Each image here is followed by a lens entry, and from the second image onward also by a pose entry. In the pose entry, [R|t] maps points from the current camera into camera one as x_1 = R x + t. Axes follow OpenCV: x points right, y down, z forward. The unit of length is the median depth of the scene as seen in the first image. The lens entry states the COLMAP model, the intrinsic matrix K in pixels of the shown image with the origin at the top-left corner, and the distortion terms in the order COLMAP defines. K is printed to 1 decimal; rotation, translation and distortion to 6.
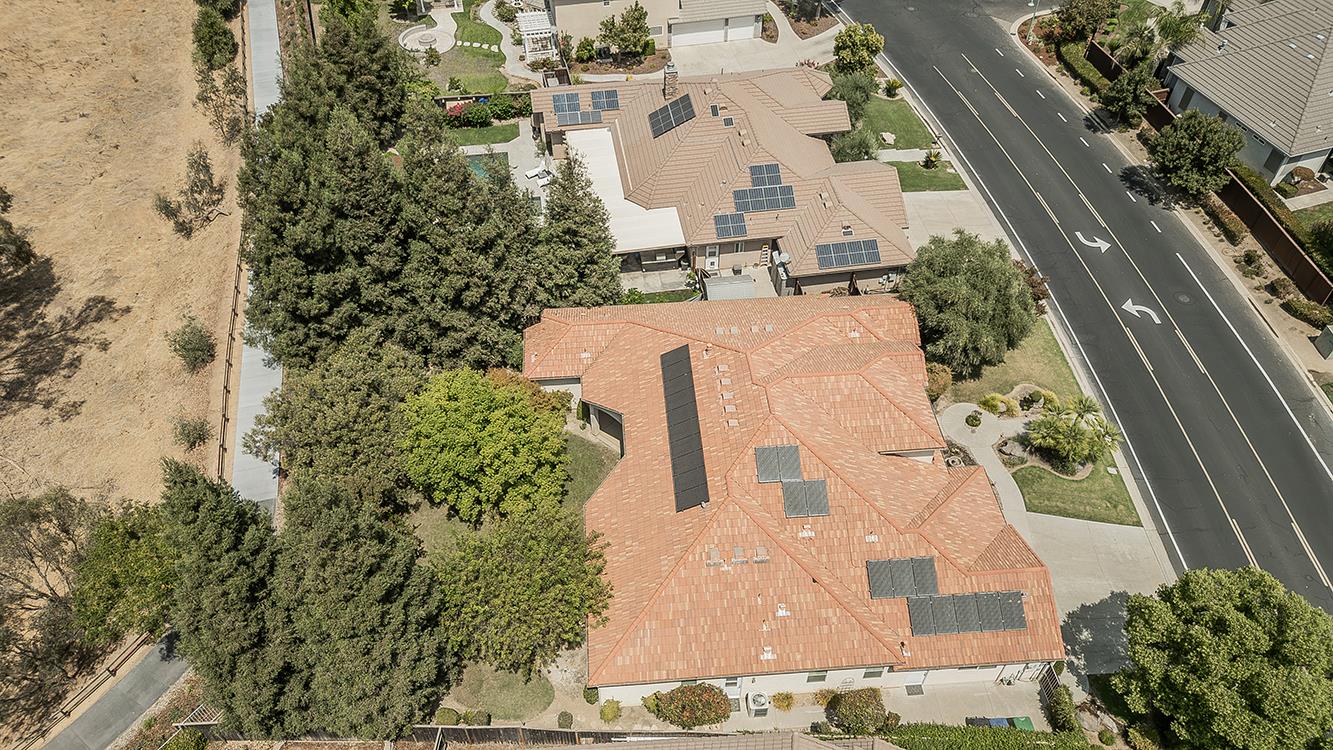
lens RADIAL K [[935.9, 0, 663.8], [0, 935.9, 371.7], [0, 0, 1]] dist [0.042673, -0.000375]
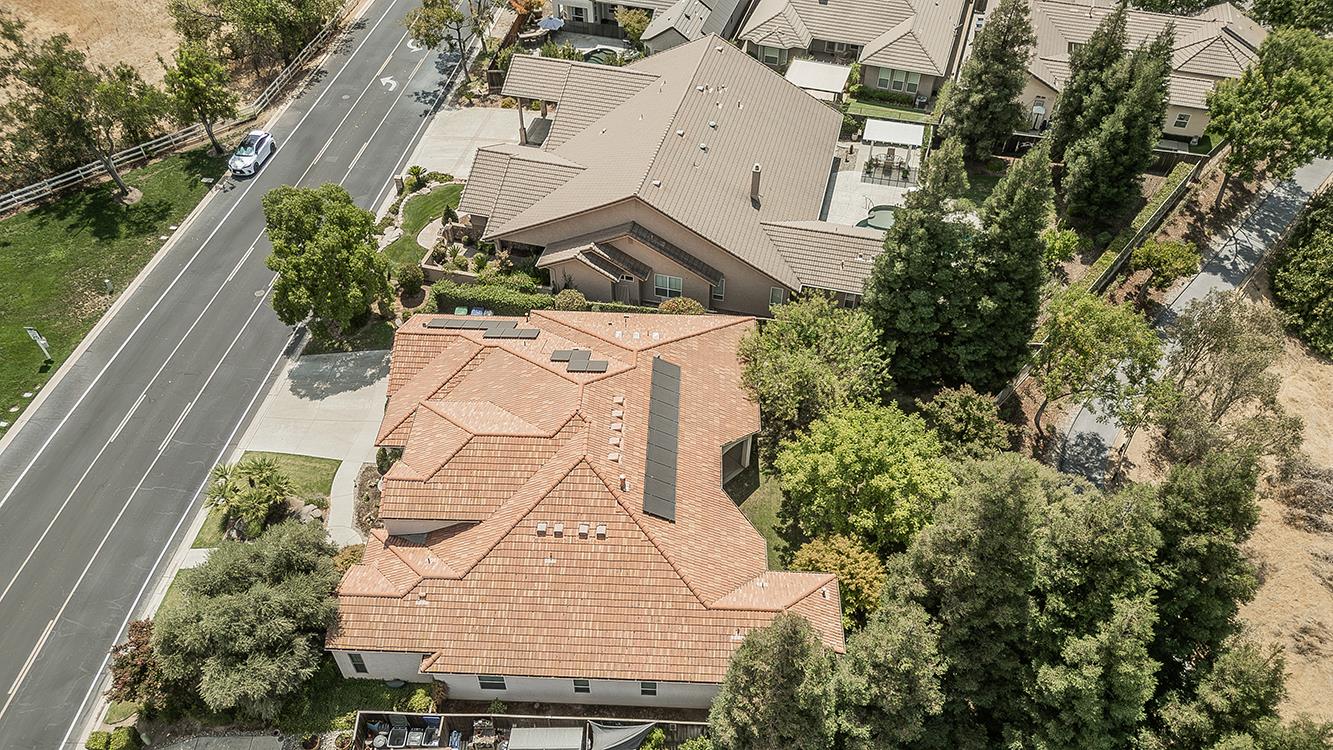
lens RADIAL K [[935.9, 0, 663.8], [0, 935.9, 371.7], [0, 0, 1]] dist [0.042673, -0.000375]
pose [[-0.993264, -0.084226, 0.079581, -0.054699], [0.081391, -0.018268, 0.996515, -0.966404], [-0.082478, 0.996279, 0.025001, 0.931628]]
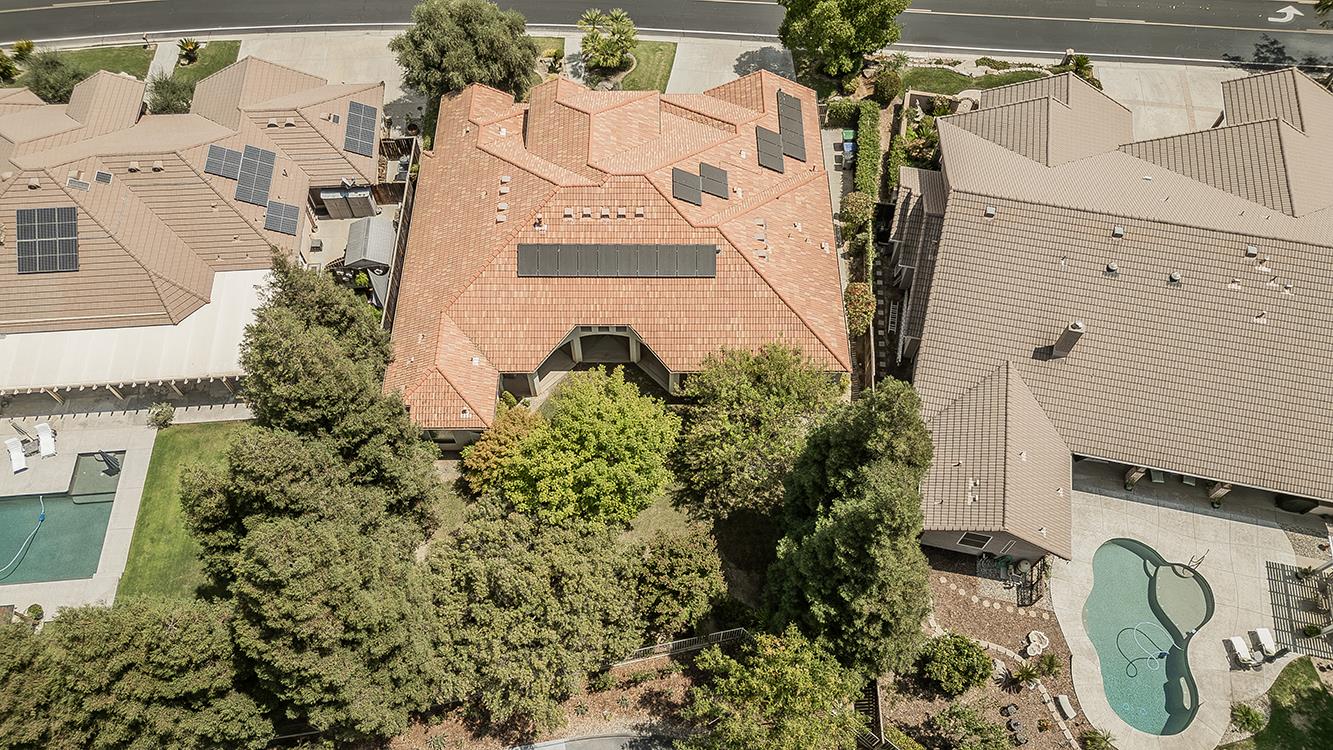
lens RADIAL K [[935.9, 0, 663.8], [0, 935.9, 371.7], [0, 0, 1]] dist [0.042673, -0.000375]
pose [[0.074081, -0.855329, 0.512762, -0.626294], [0.720725, 0.401292, 0.565262, -0.453764], [-0.689252, 0.327685, 0.646185, 0.343530]]
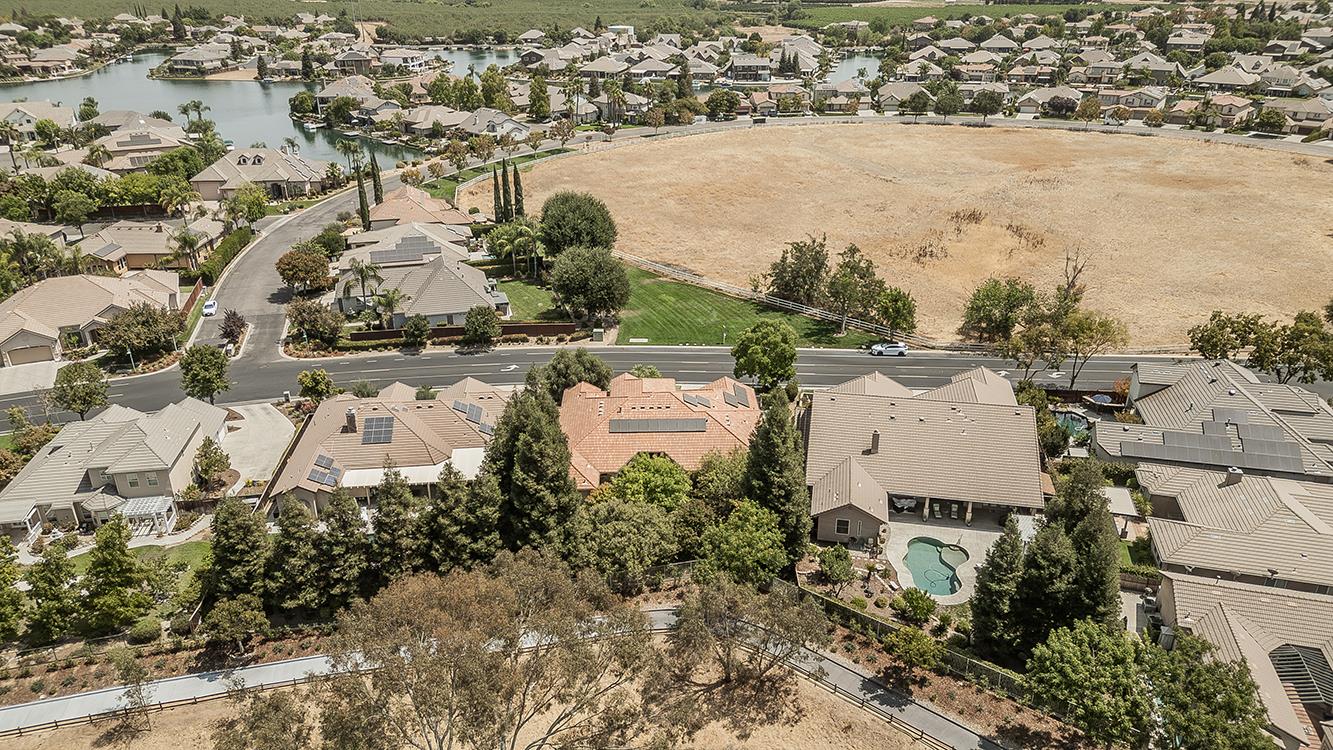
lens RADIAL K [[935.9, 0, 663.8], [0, 935.9, 371.7], [0, 0, 1]] dist [0.042673, -0.000375]
pose [[0.055071, -0.399974, 0.914870, -1.918526], [0.727792, 0.643373, 0.237468, -0.531385], [-0.683583, 0.652758, 0.326529, 0.222276]]
